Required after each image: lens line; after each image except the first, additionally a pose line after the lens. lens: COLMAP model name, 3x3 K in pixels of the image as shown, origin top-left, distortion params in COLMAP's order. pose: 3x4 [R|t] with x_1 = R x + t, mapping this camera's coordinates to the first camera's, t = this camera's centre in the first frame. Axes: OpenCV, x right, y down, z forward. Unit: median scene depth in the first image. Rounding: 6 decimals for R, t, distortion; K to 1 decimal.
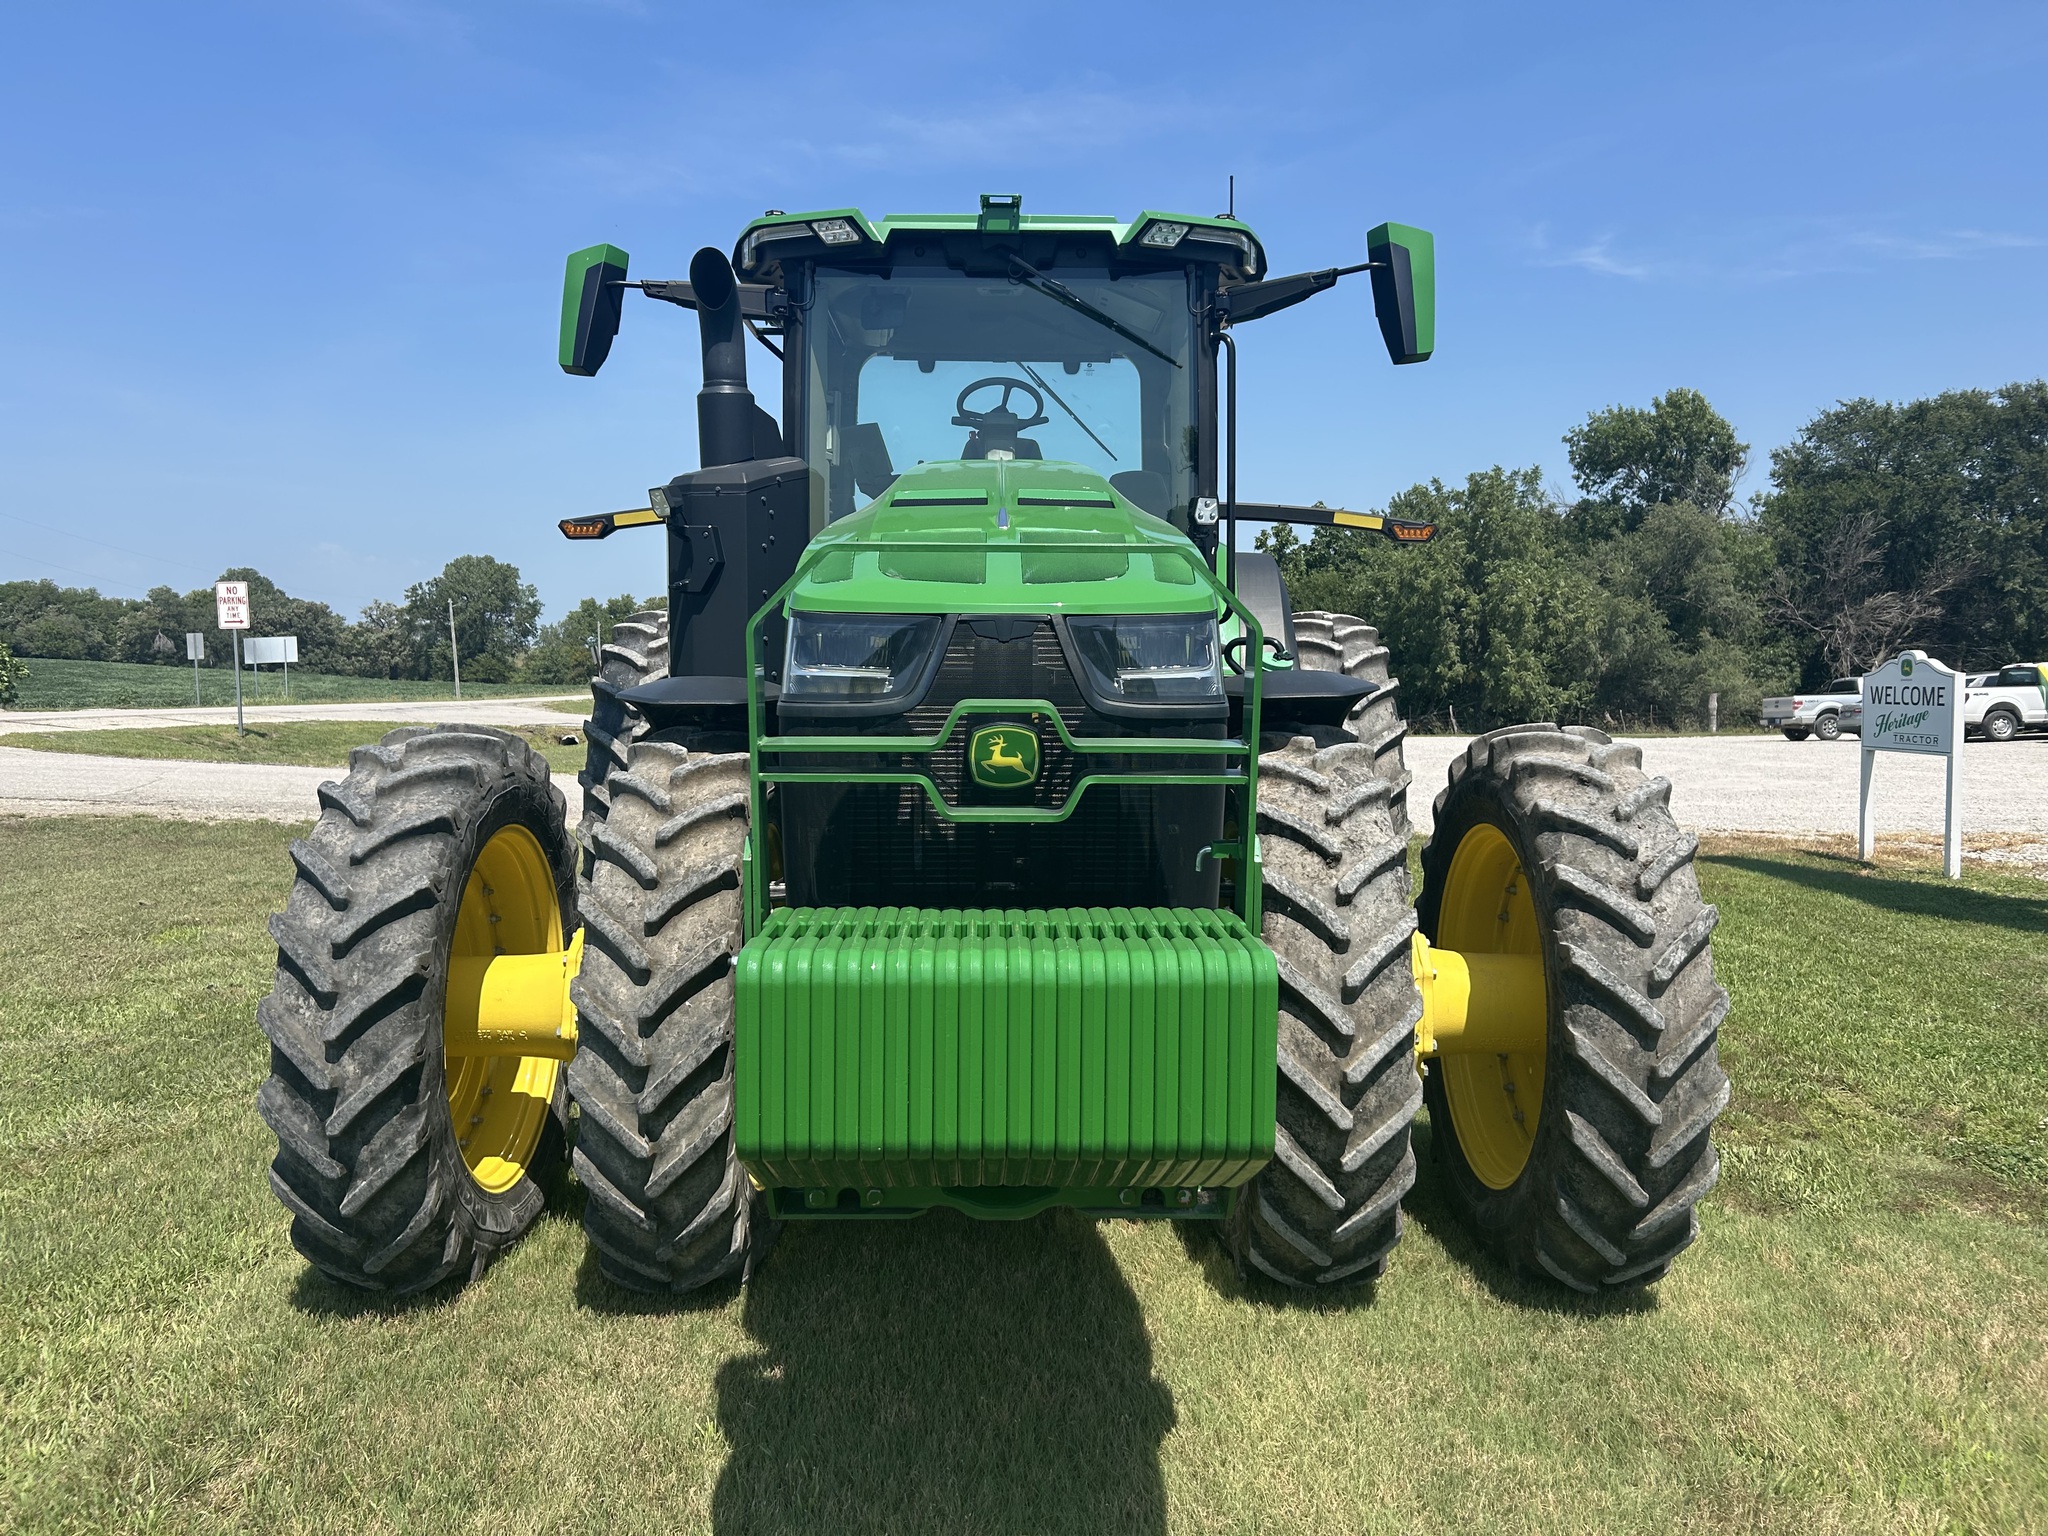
lens RADIAL K [[1533.9, 0, 1033.1], [0, 1533.9, 781.4], [0, 0, 1]] dist [0.073428, -0.092226]
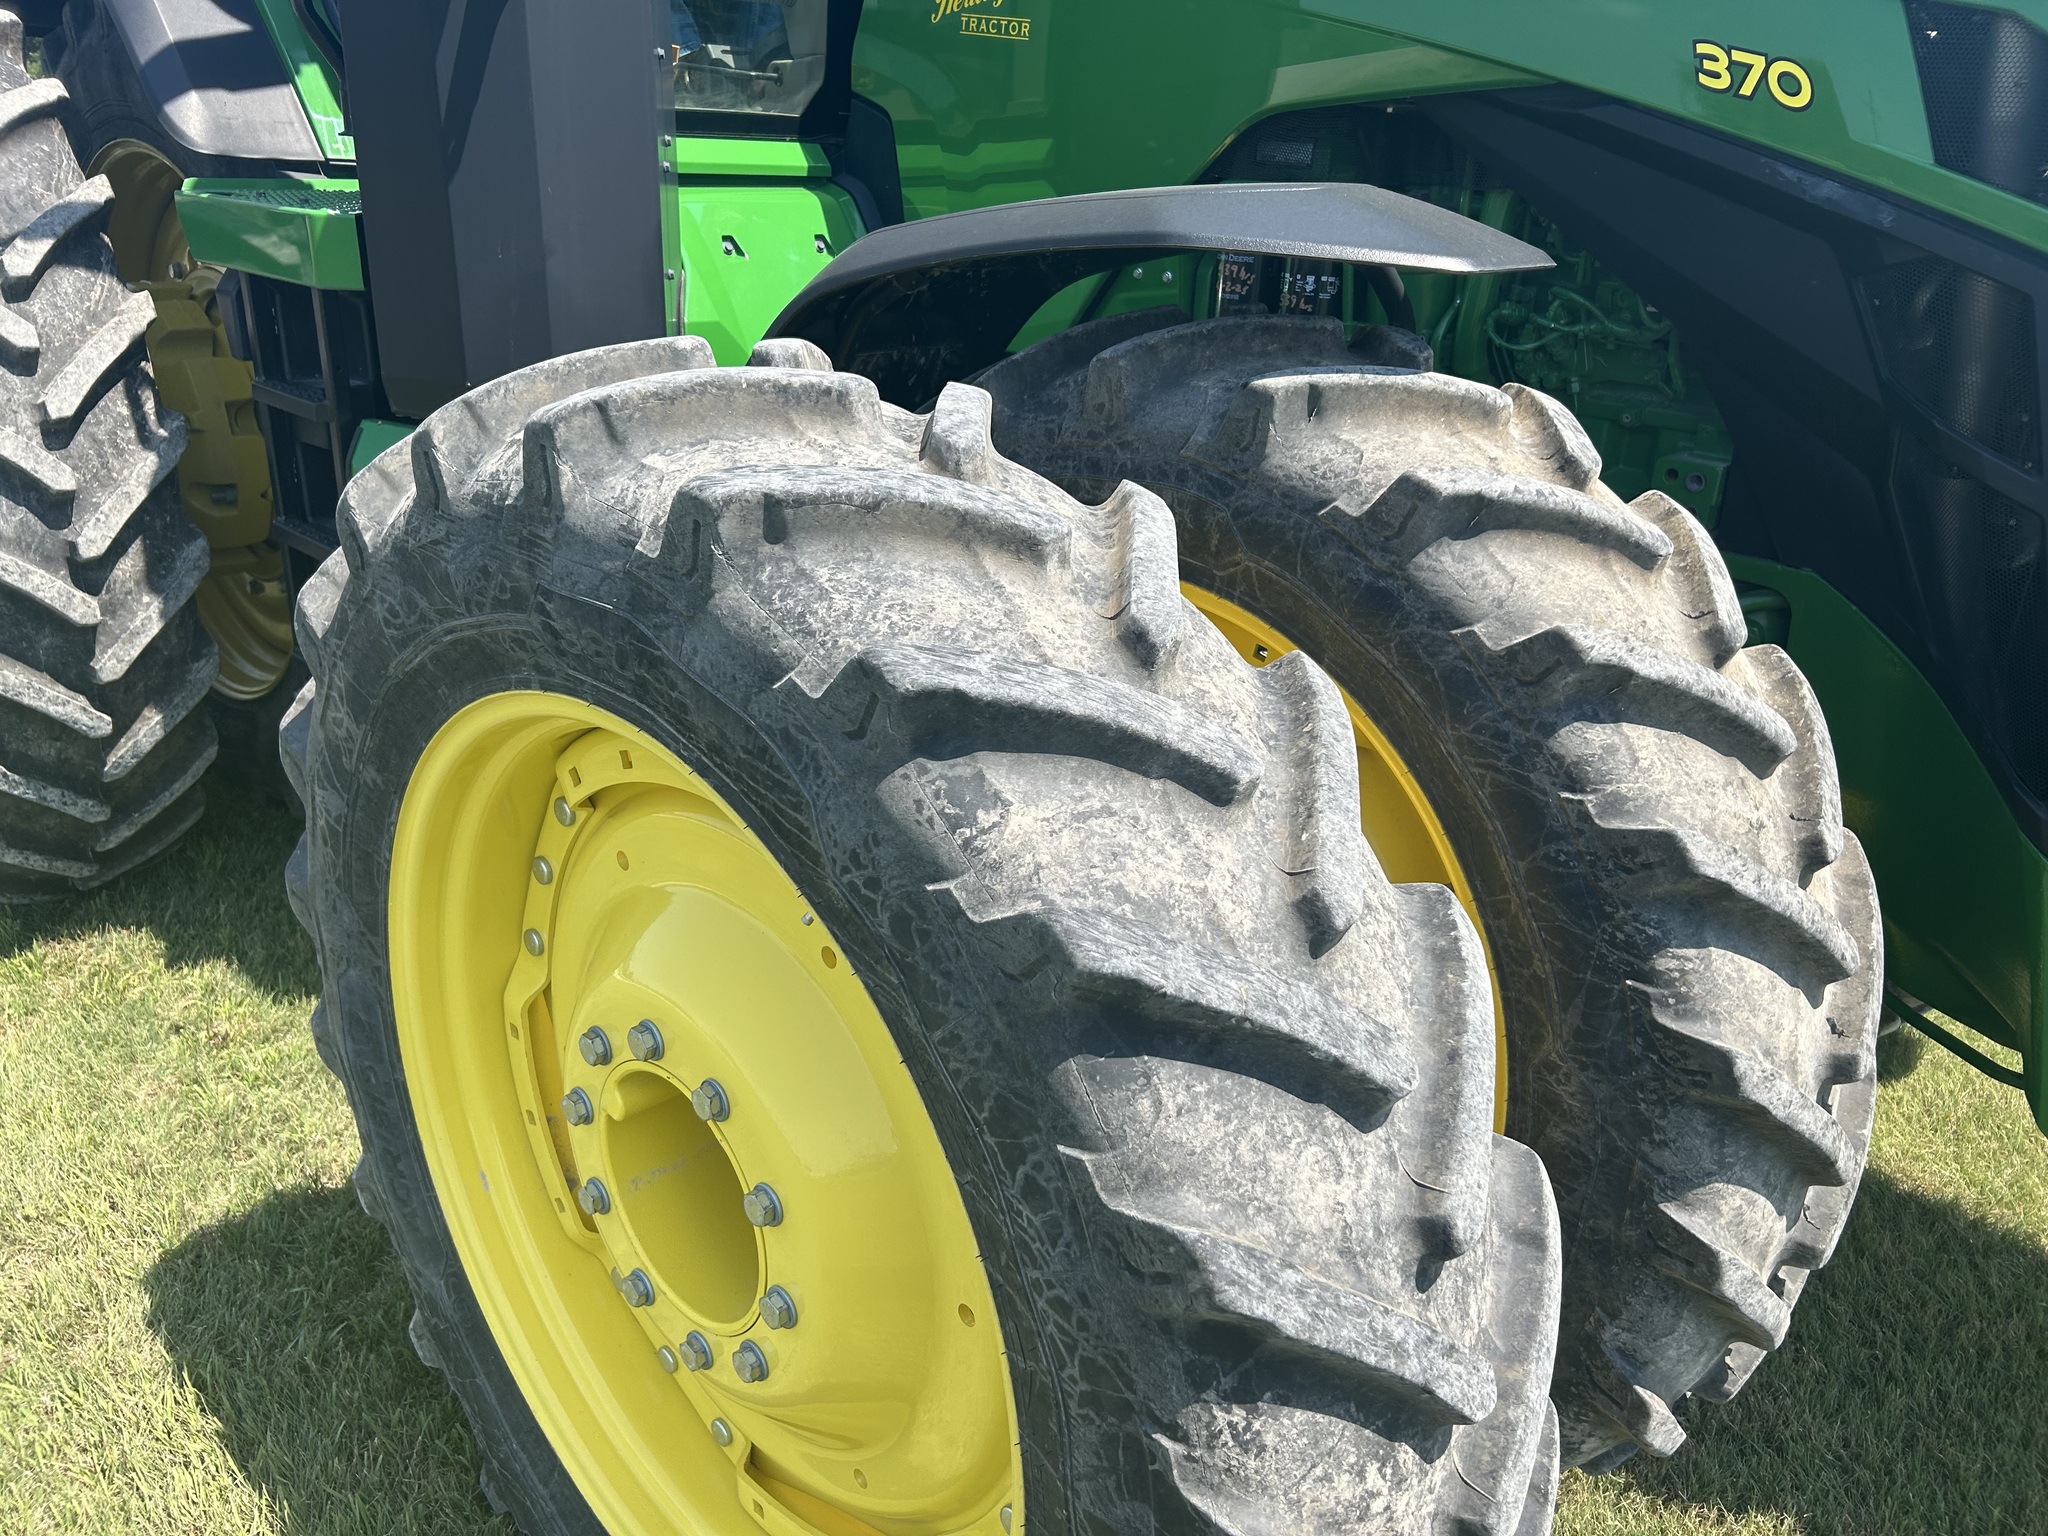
lens RADIAL K [[1545.3, 0, 1042.5], [0, 1545.3, 763.4], [0, 0, 1]] dist [0.046068, -0.057112]
pose [[0.704908, -0.236320, 0.668773, -0.439949], [0.008183, 0.945512, 0.325485, -0.045753], [-0.709252, -0.223964, 0.668433, 0.582185]]
